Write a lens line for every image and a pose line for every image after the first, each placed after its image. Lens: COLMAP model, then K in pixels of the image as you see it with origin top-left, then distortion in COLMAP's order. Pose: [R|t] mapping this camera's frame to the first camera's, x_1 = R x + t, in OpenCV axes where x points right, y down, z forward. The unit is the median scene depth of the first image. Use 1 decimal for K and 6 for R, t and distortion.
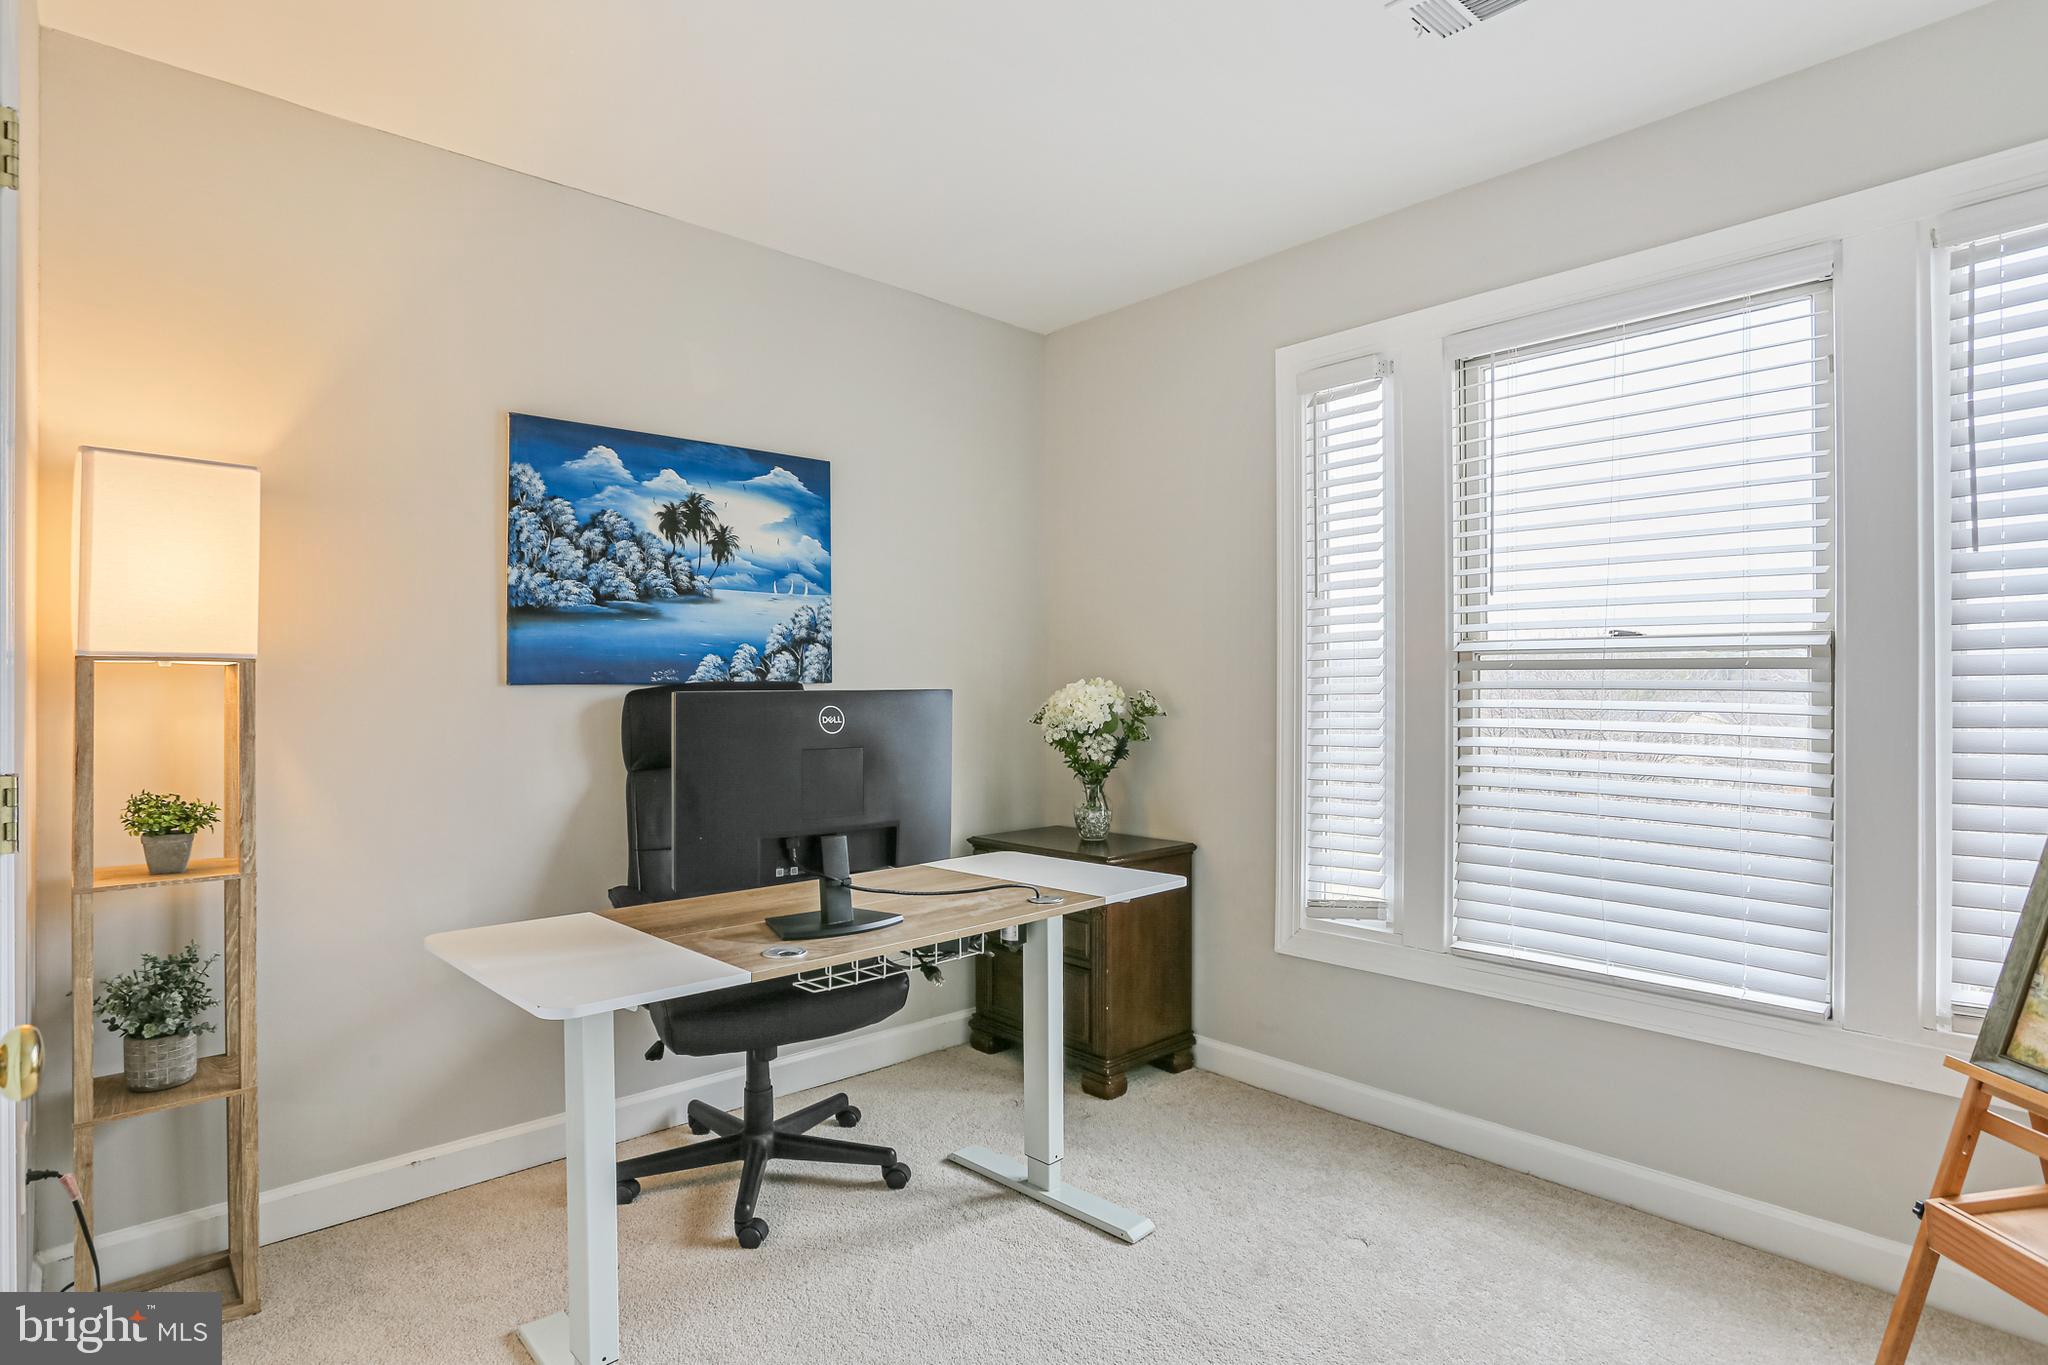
lens RADIAL K [[1045.0, 0, 1017.5], [0, 1045.0, 681.0], [0, 0, 1]] dist [-0.003218, 0.000483]
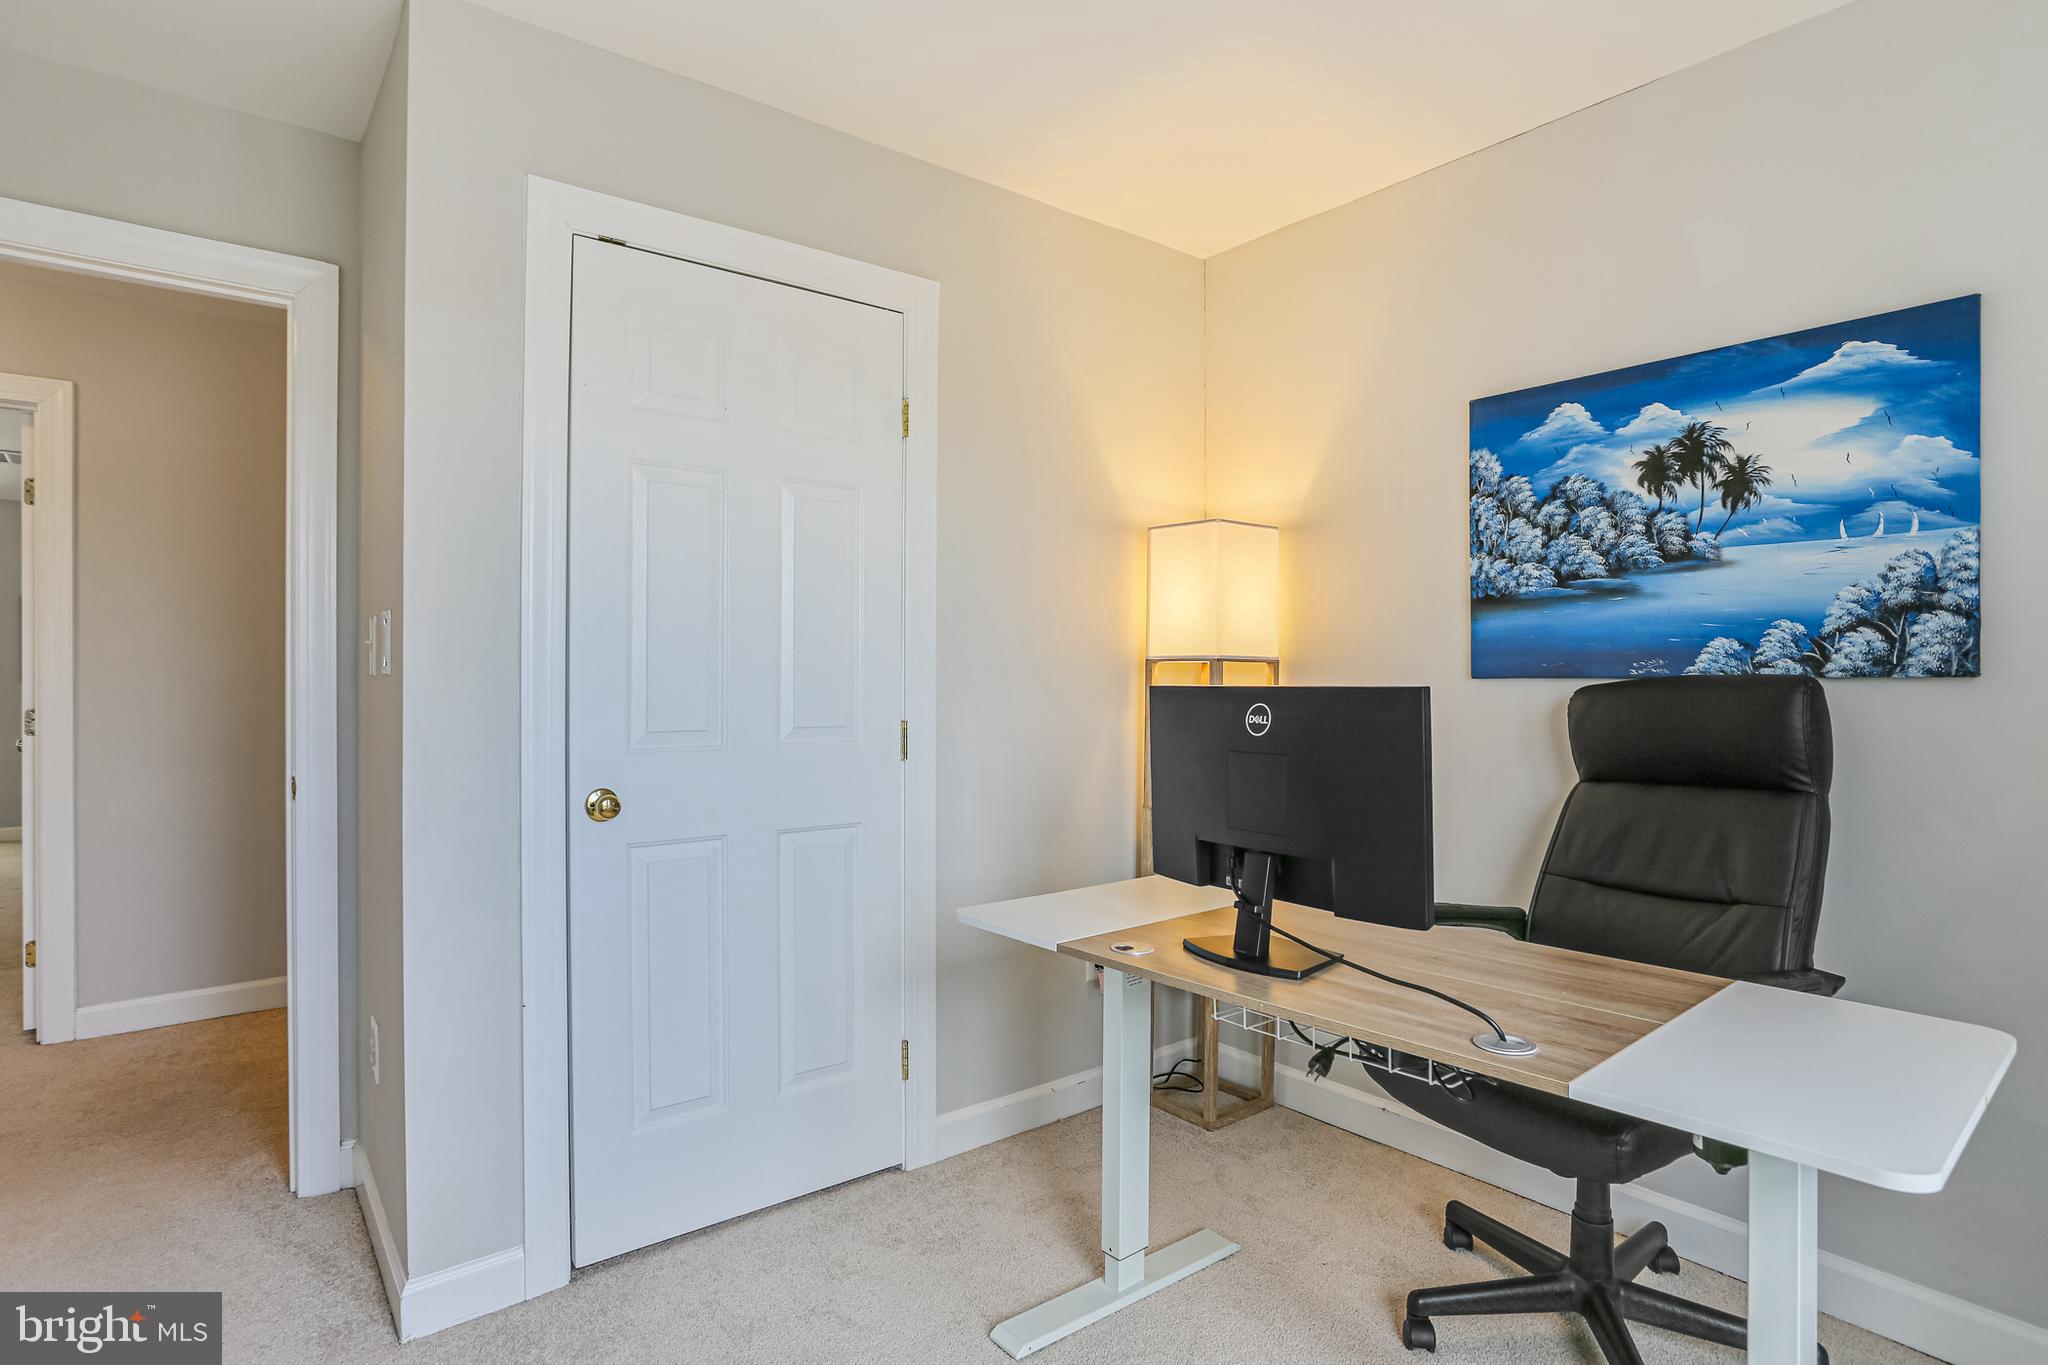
lens RADIAL K [[1045.0, 0, 1017.5], [0, 1045.0, 681.0], [0, 0, 1]] dist [-0.003218, 0.000483]
pose [[-0.020000, 0.006090, -0.999781, 0.464527], [0.001882, 0.999980, 0.006053, -0.000430], [0.999798, -0.001760, -0.020011, 0.544807]]
